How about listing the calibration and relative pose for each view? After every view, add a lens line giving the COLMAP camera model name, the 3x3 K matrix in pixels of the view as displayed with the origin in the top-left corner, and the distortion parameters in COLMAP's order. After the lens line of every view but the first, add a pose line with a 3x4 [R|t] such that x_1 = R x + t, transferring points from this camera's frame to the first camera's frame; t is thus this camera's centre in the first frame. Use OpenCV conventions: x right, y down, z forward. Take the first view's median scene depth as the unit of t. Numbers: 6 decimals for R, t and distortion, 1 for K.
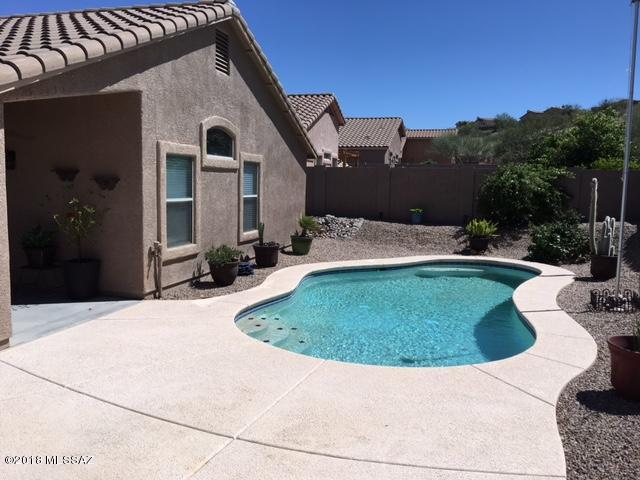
lens RADIAL K [[541.9, 0, 320.0], [0, 541.9, 240.0], [0, 0, 1]] dist [0.080292, -0.106444]
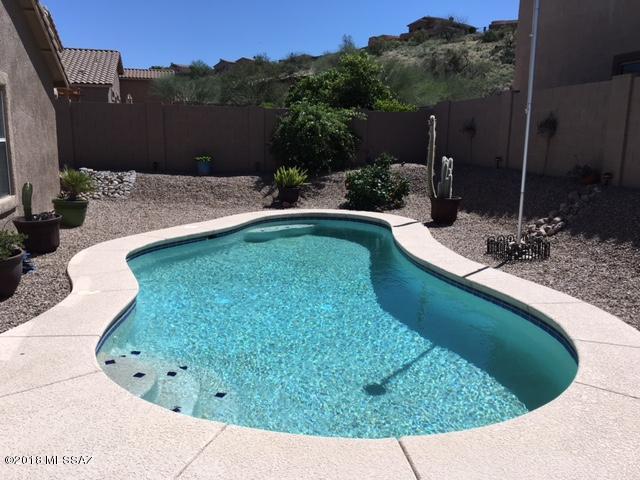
lens RADIAL K [[541.9, 0, 320.0], [0, 541.9, 240.0], [0, 0, 1]] dist [0.080292, -0.106444]
pose [[0.857960, -0.106755, 0.502501, -0.106193], [0.061091, 0.992431, 0.106534, -0.010177], [-0.510071, -0.060704, 0.857988, 0.214355]]
